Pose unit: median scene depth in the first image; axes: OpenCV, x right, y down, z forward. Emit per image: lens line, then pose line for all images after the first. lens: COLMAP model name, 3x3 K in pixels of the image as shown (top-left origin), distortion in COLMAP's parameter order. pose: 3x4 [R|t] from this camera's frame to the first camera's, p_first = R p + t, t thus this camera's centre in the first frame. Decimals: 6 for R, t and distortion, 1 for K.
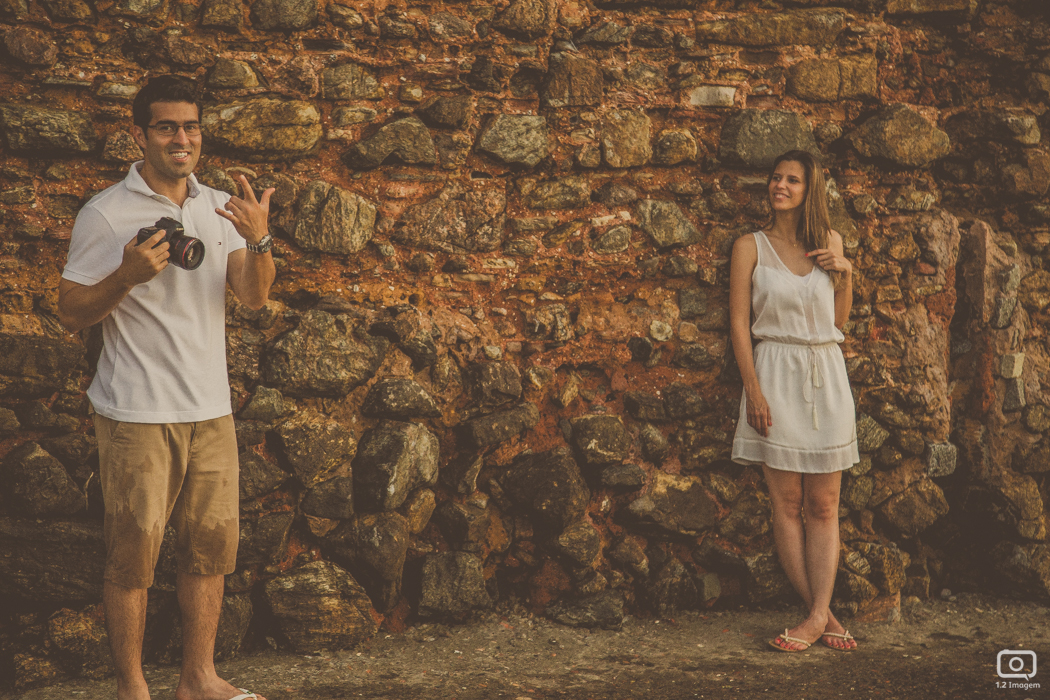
lens RADIAL K [[2303.9, 0, 526.4], [0, 2303.9, 354.2], [0, 0, 1]] dist [0.344947, 0.000000]
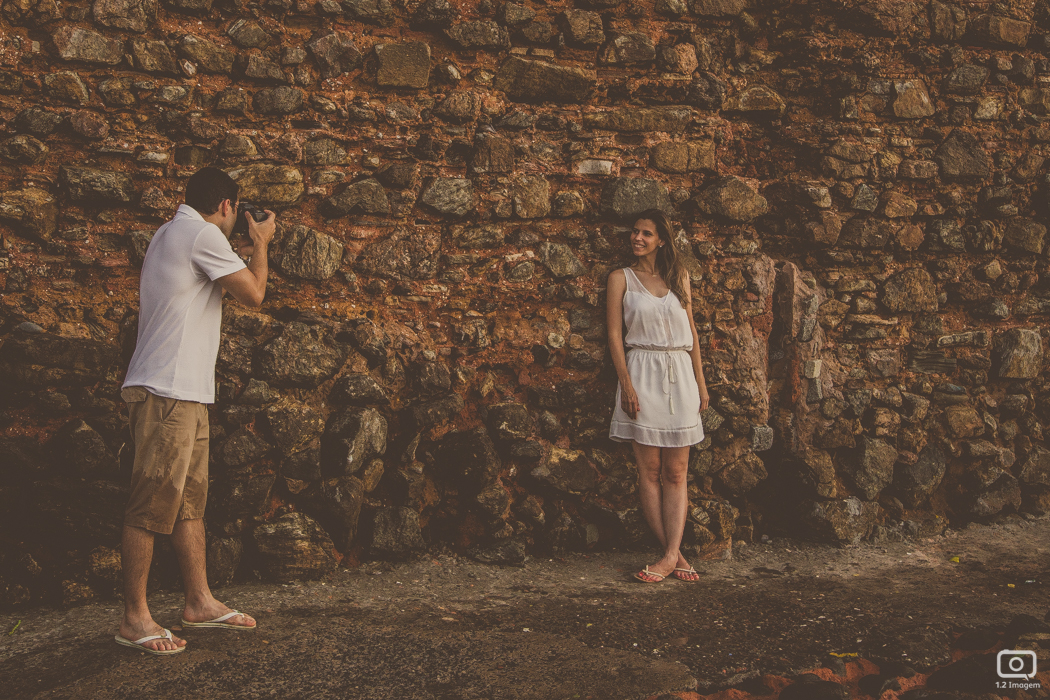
lens RADIAL K [[1223.9, 0, 514.7], [0, 1223.9, 344.7], [0, 0, 1]] dist [0.010573, 0.000000]
pose [[0.998579, 0.013956, 0.051429, -0.001822], [-0.010438, 0.997627, -0.068055, 0.040588], [-0.052257, 0.067422, 0.996355, 0.297377]]
